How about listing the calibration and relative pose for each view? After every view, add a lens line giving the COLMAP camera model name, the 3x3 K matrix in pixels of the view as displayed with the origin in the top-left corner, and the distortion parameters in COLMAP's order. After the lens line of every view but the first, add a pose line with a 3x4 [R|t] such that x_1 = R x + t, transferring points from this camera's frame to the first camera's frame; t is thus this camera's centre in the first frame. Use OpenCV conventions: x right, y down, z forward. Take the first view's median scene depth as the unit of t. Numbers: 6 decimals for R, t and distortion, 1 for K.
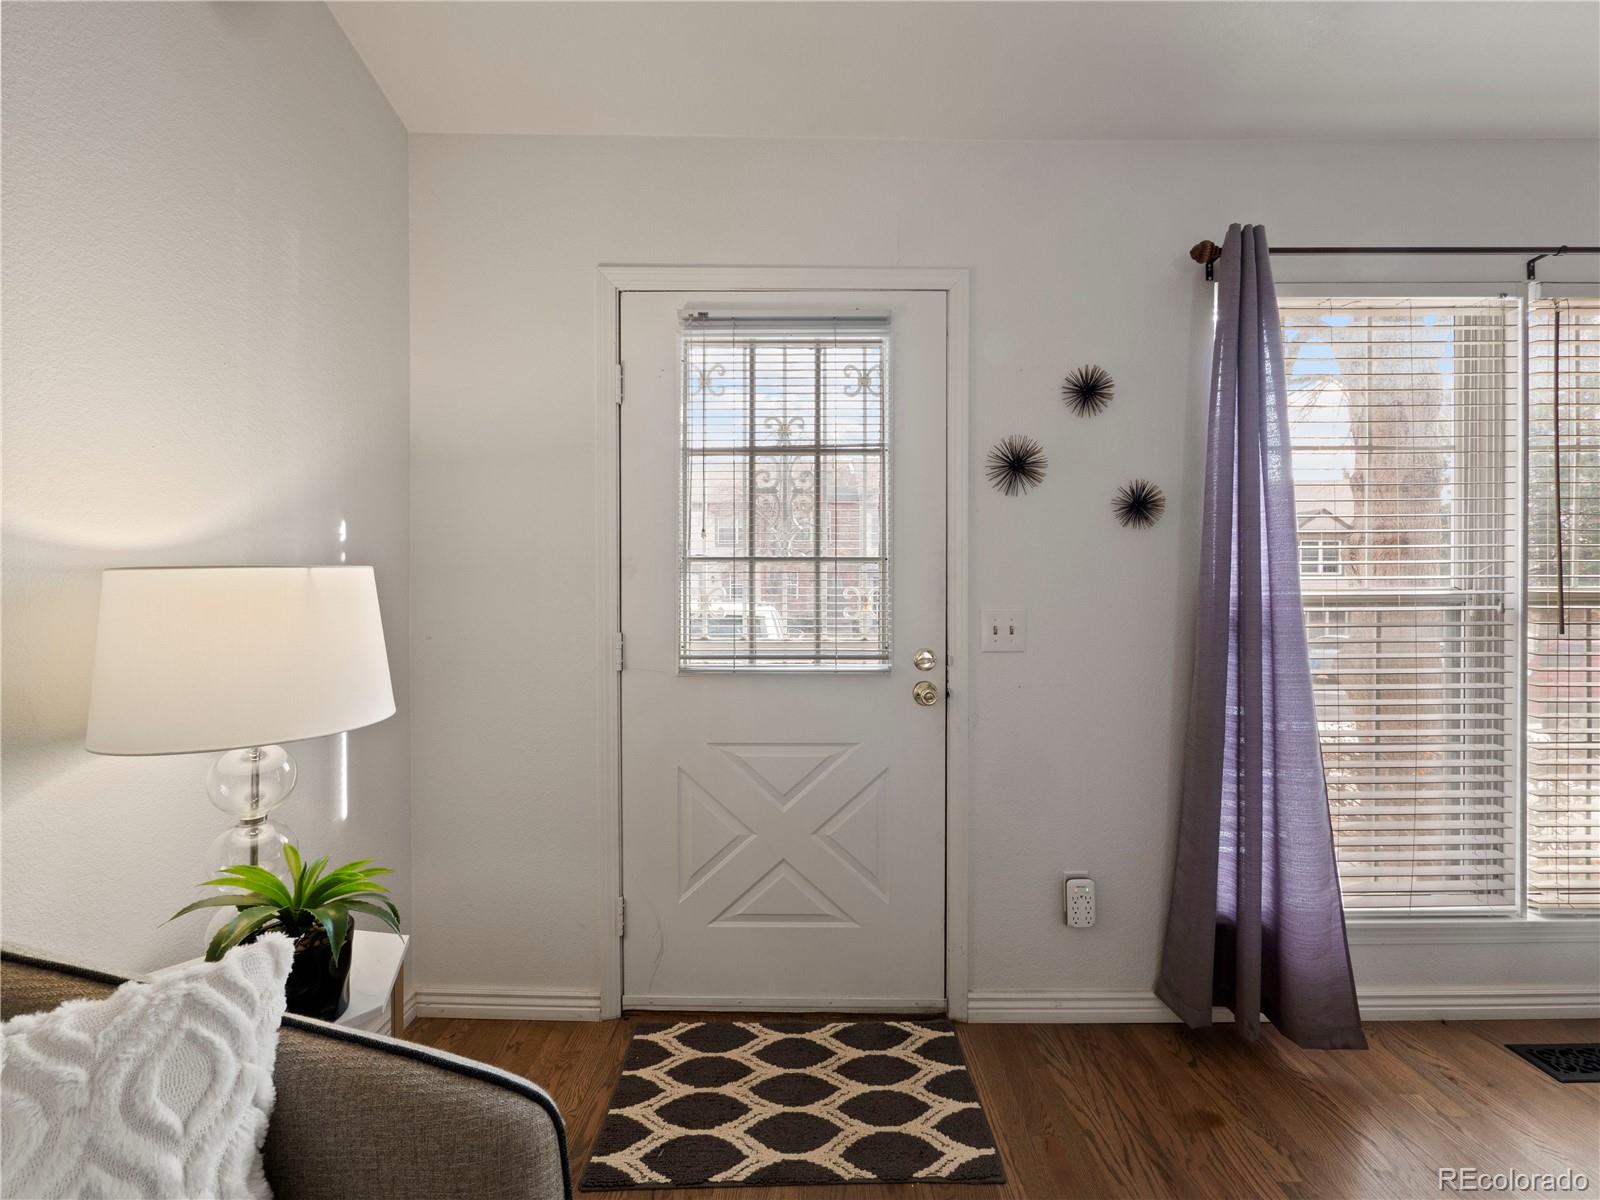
lens RADIAL K [[682.7, 0, 800.0], [0, 682.7, 600.0], [0, 0, 1]] dist [-0.007058, 0.000071]
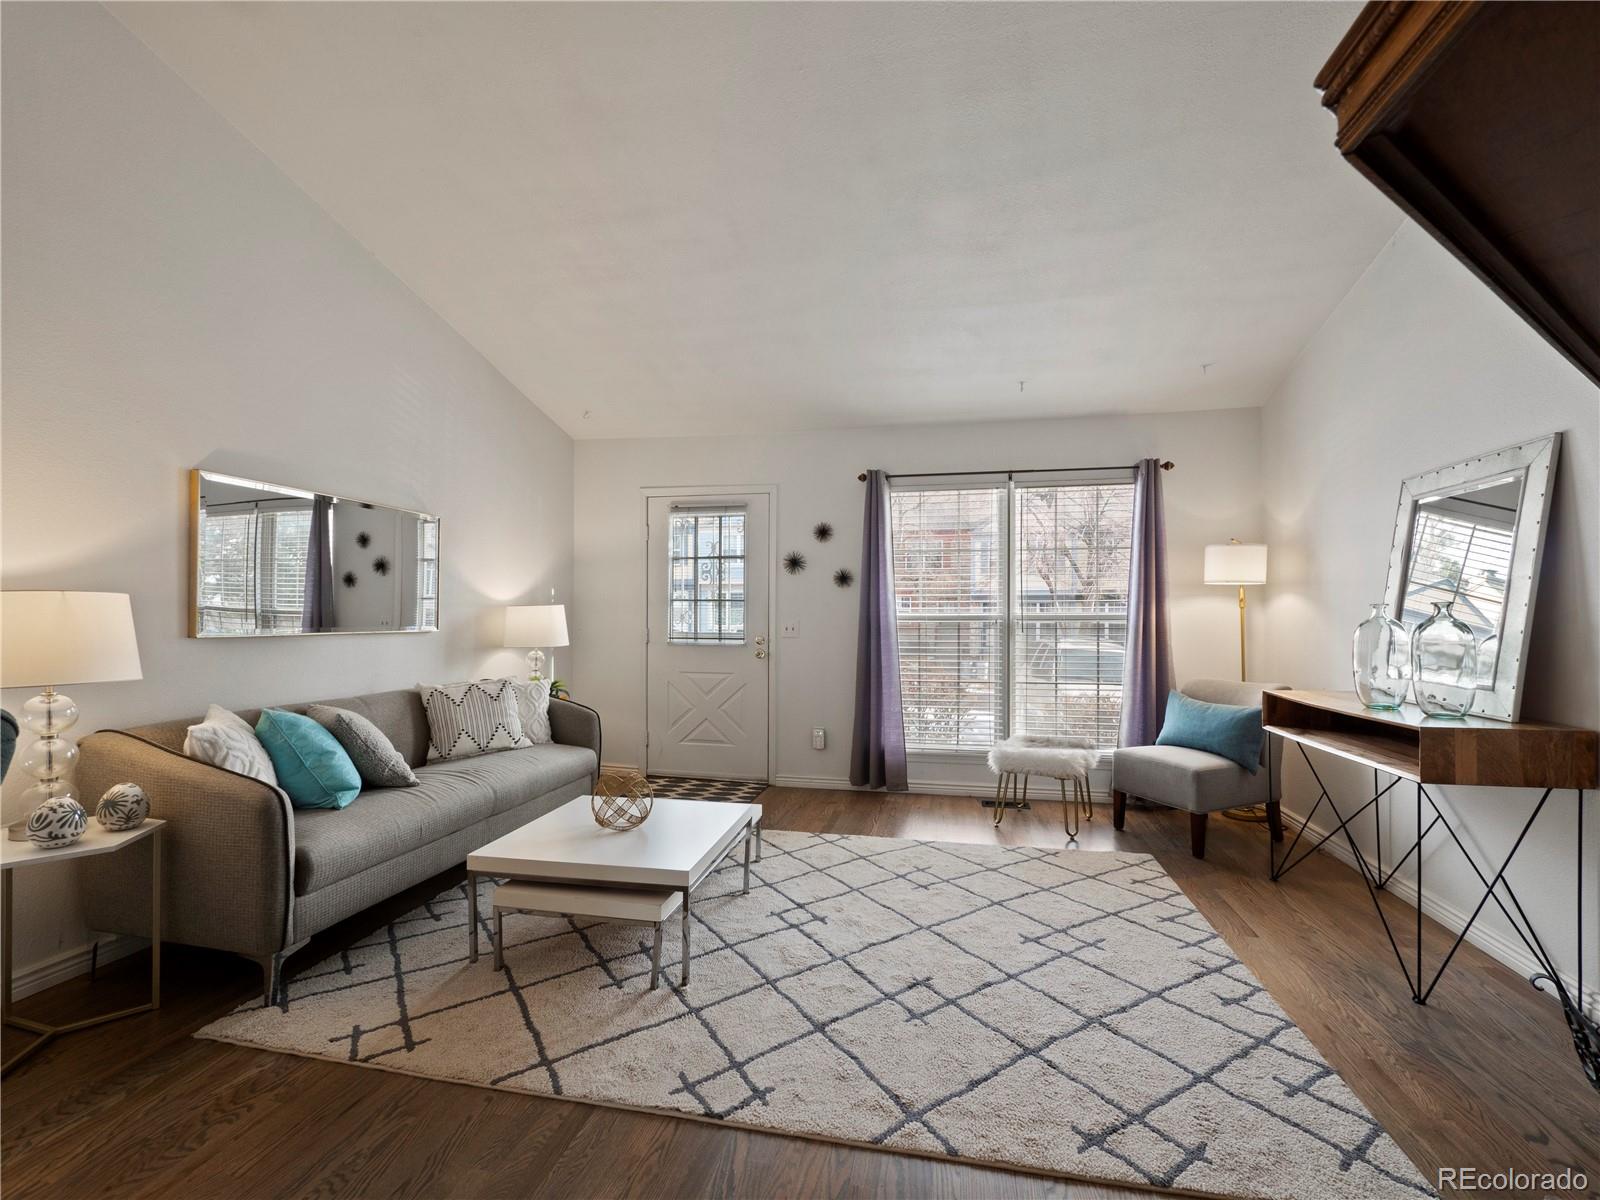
lens RADIAL K [[698.0, 0, 810.3], [0, 698.0, 625.3], [0, 0, 1]] dist [-0.012295, -0.000270]
pose [[0.980240, 0.010388, -0.197537, 0.881634], [-0.010183, 0.999946, 0.002053, 0.026317], [0.197547, 0.000000, 0.980293, -1.499682]]
